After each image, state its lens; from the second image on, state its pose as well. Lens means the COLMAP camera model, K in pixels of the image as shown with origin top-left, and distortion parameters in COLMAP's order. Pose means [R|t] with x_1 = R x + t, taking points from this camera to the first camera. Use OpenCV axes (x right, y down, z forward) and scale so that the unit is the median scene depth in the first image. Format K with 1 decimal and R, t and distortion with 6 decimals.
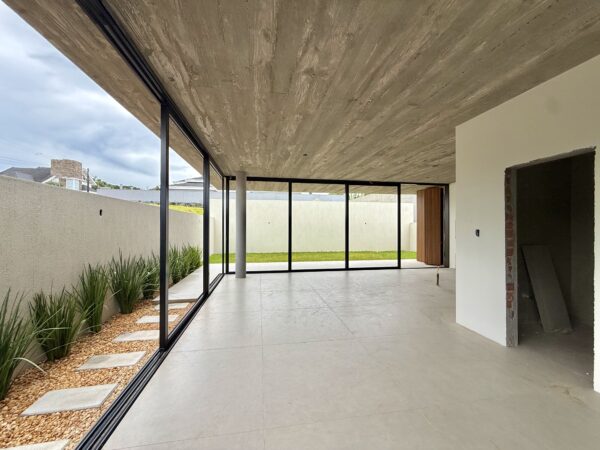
lens RADIAL K [[239.1, 0, 300.0], [0, 239.1, 225.0], [0, 0, 1]] dist [0.000057, 0.000136]
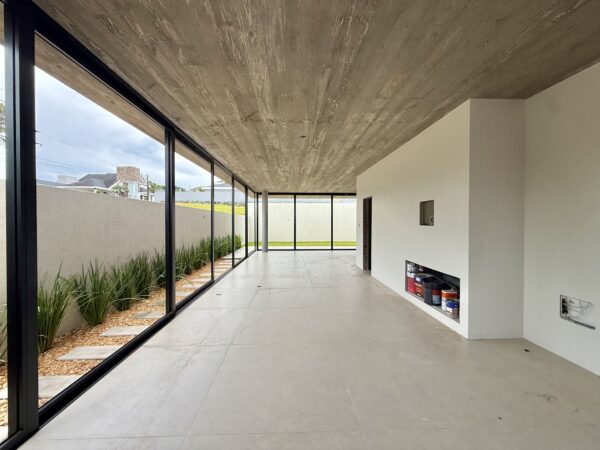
lens RADIAL K [[249.3, 0, 300.0], [0, 249.3, 225.0], [0, 0, 1]] dist [-0.000450, -0.000001]
pose [[0.991095, -0.000304, -0.133158, 0.291812], [0.002755, 0.999830, 0.018222, -0.008015], [0.133130, -0.018426, 0.990927, -0.892993]]
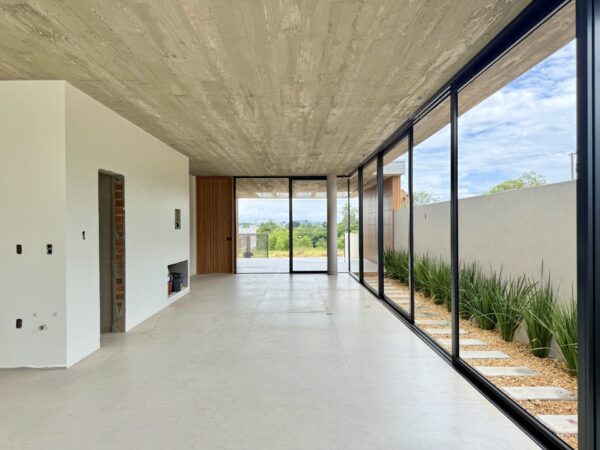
lens RADIAL K [[418.4, 0, 300.0], [0, 418.4, 225.0], [0, 0, 1]] dist [0.071860, -0.089587]
pose [[-0.987197, 0.004896, 0.159428, -0.128965], [0.003575, 0.999957, -0.008571, 0.007858], [-0.159463, -0.007891, -0.987172, 1.374073]]
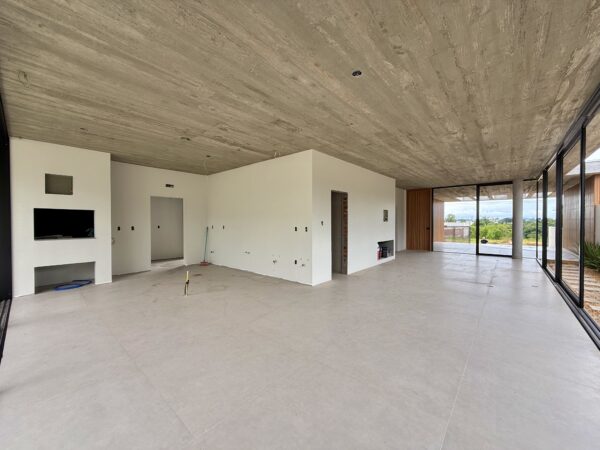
lens RADIAL K [[239.1, 0, 300.0], [0, 239.1, 225.0], [0, 0, 1]] dist [0.000057, 0.000136]
pose [[-0.630265, -0.011624, 0.776293, -0.270587], [-0.005310, 0.999929, 0.010662, 0.016789], [-0.776362, 0.002598, -0.630282, 1.291732]]
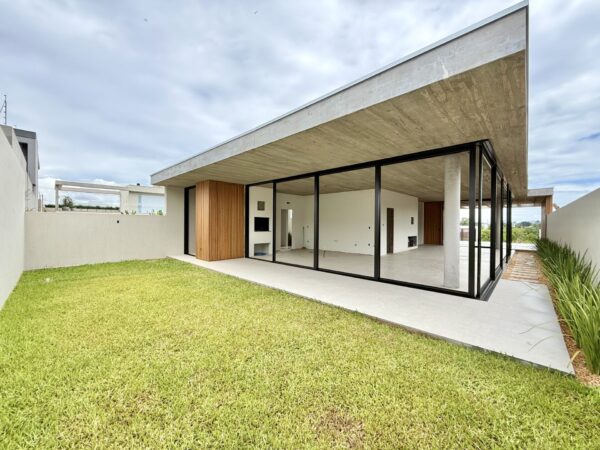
lens RADIAL K [[239.1, 0, 300.0], [0, 239.1, 225.0], [0, 0, 1]] dist [0.000057, 0.000136]
pose [[-0.597523, -0.009967, 0.801790, -0.718213], [-0.013549, 0.999905, 0.002333, 0.024736], [-0.801737, -0.009469, -0.597602, 2.310911]]
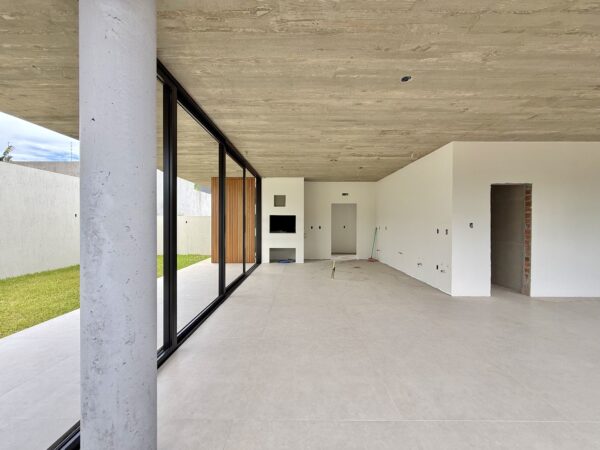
lens RADIAL K [[239.1, 0, 300.0], [0, 239.1, 225.0], [0, 0, 1]] dist [0.000057, 0.000136]
pose [[0.171915, -0.010162, 0.985059, -0.481881], [-0.008948, 0.999889, 0.011877, 0.014076], [-0.985071, -0.010856, 0.171805, 1.039182]]
